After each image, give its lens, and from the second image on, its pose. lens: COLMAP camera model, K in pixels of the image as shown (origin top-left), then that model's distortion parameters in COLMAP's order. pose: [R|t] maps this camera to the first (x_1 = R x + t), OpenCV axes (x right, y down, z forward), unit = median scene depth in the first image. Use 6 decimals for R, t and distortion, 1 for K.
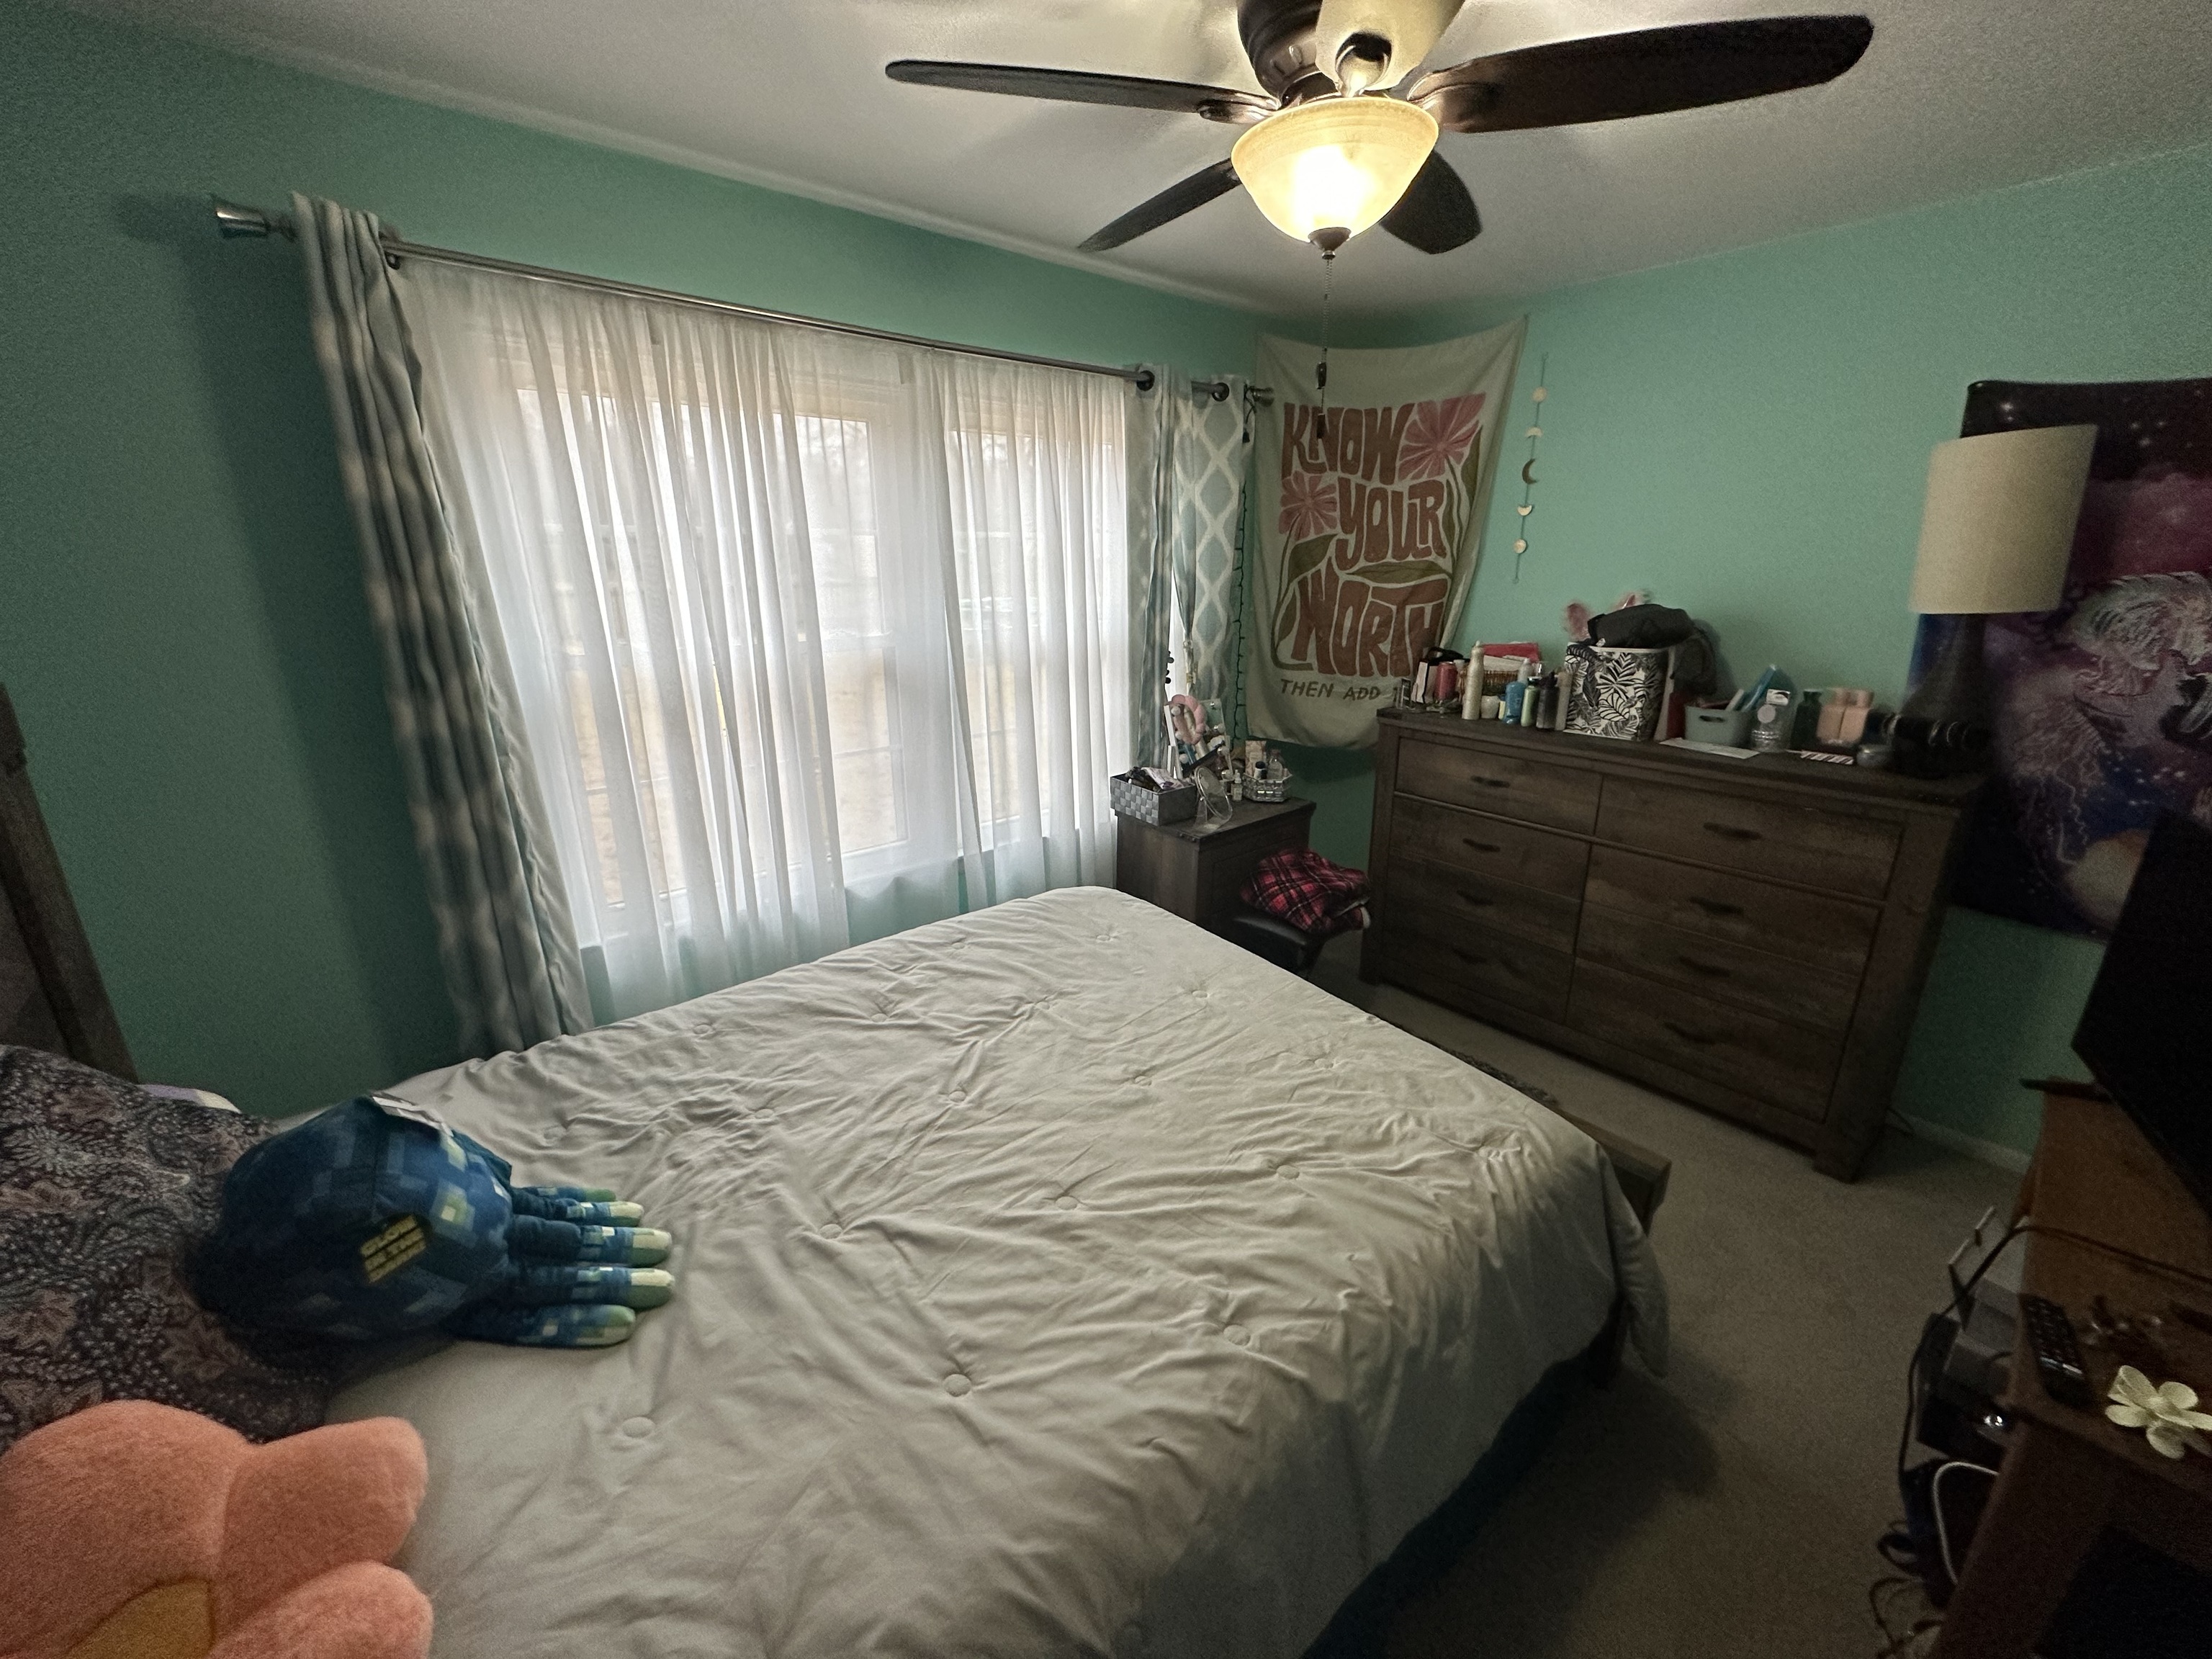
lens RADIAL K [[878.1, 0, 1102.2], [0, 878.1, 828.8], [0, 0, 1]] dist [-0.002700, 0.000177]
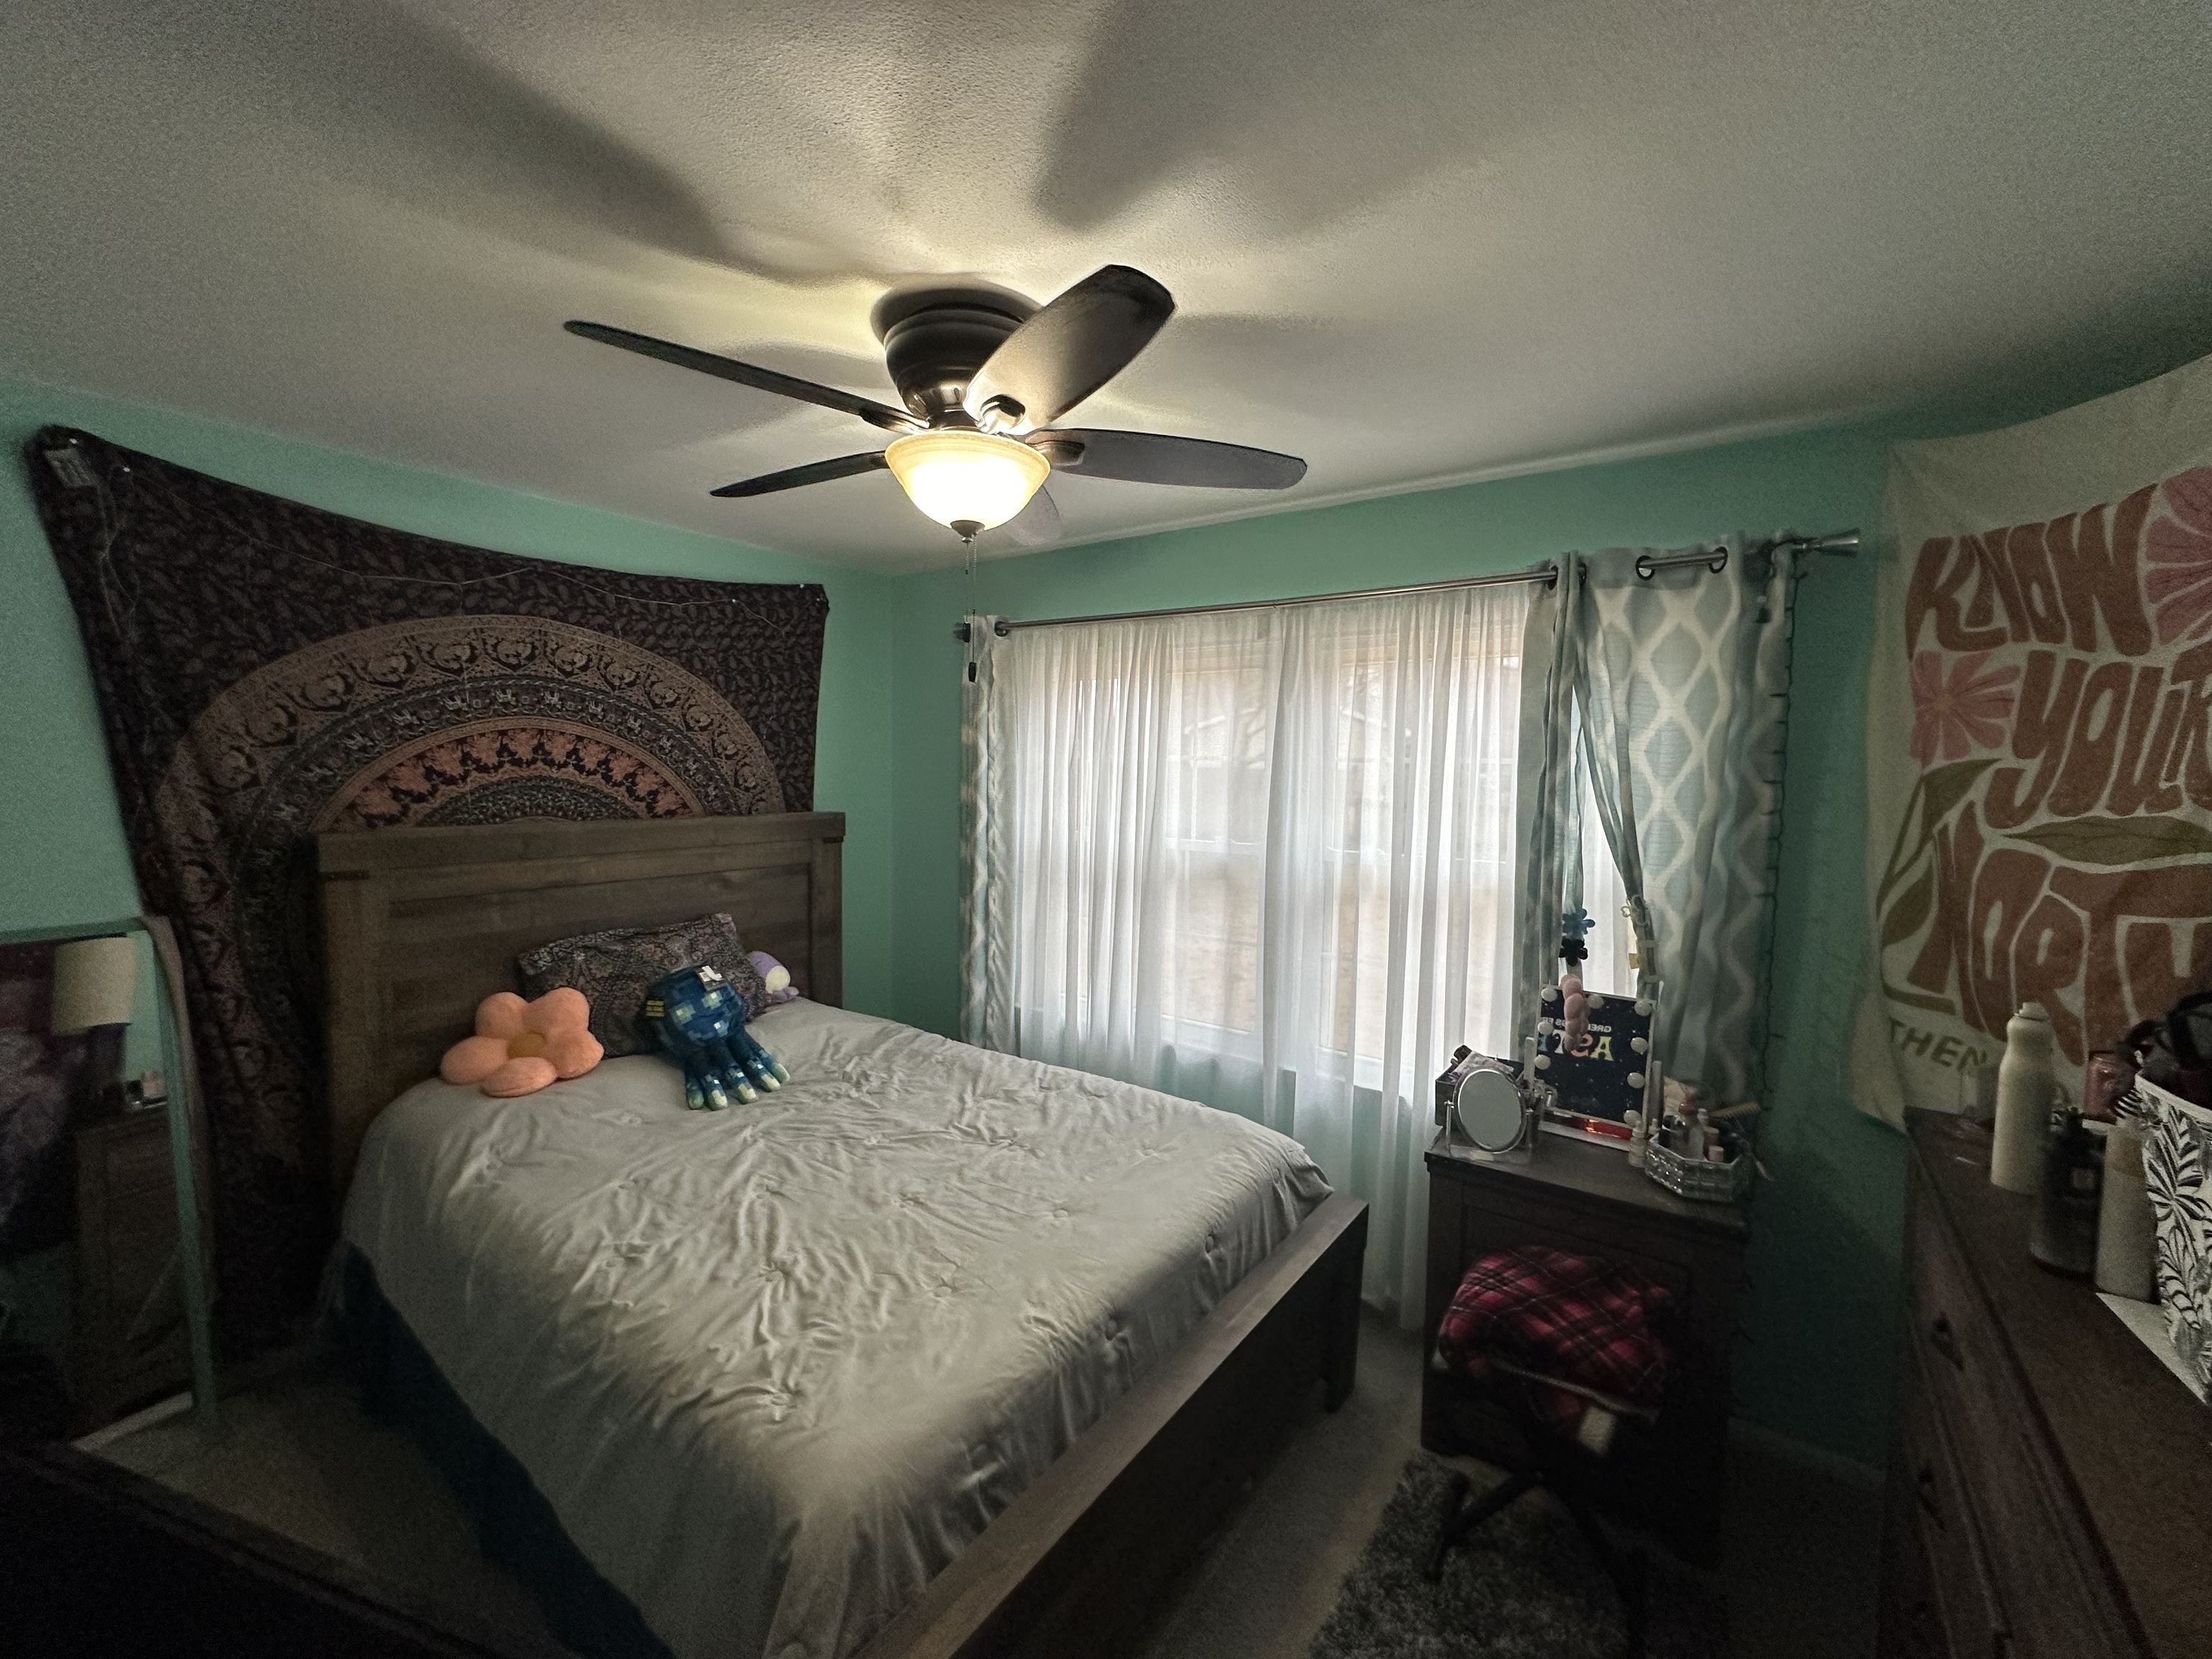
lens RADIAL K [[878.1, 0, 1102.2], [0, 878.1, 828.8], [0, 0, 1]] dist [-0.002700, 0.000177]
pose [[0.250841, 0.075753, -0.965060, 0.638015], [-0.306278, 0.951930, -0.004886, -0.139878], [0.918299, 0.296802, 0.261985, 0.414337]]
